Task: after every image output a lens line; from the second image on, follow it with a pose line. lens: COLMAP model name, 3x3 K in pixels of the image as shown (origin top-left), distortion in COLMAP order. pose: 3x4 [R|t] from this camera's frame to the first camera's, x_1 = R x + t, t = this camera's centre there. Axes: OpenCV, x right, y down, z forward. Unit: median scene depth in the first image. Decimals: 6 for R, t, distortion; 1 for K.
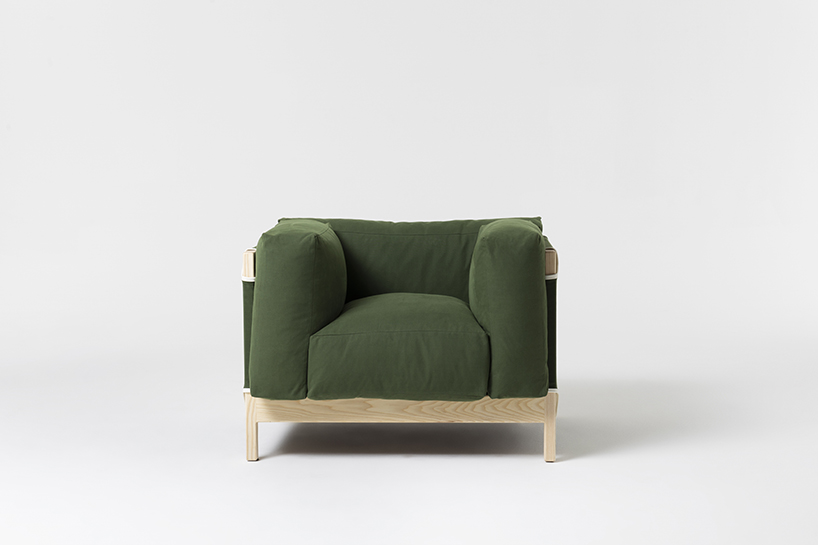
lens RADIAL K [[1649.7, 0, 409.0], [0, 1649.7, 272.0], [0, 0, 1]] dist [0.011514, 0.000000]
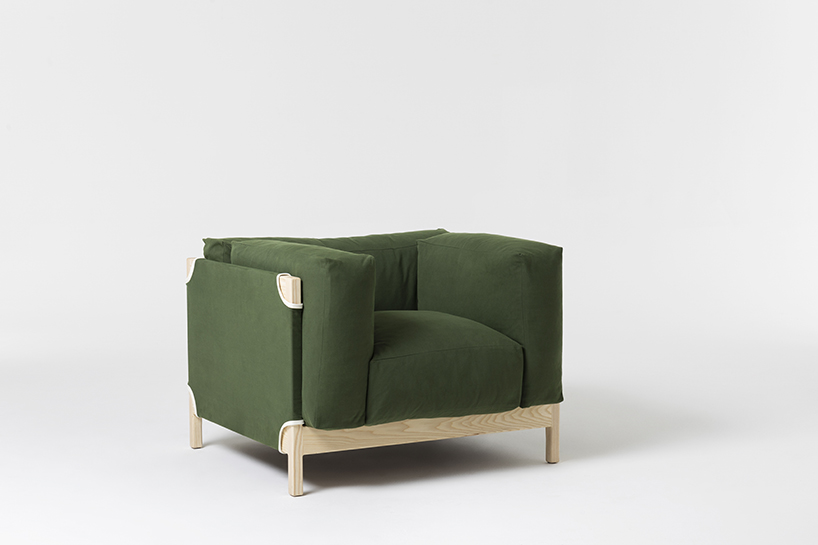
lens RADIAL K [[1649.7, 0, 409.0], [0, 1649.7, 272.6], [0, 0, 1]] dist [0.011514, 0.000000]
pose [[0.808643, -0.040928, 0.586874, -0.606548], [0.030536, 0.999152, 0.027605, -0.039394], [-0.587506, -0.004401, 0.809208, 0.195417]]
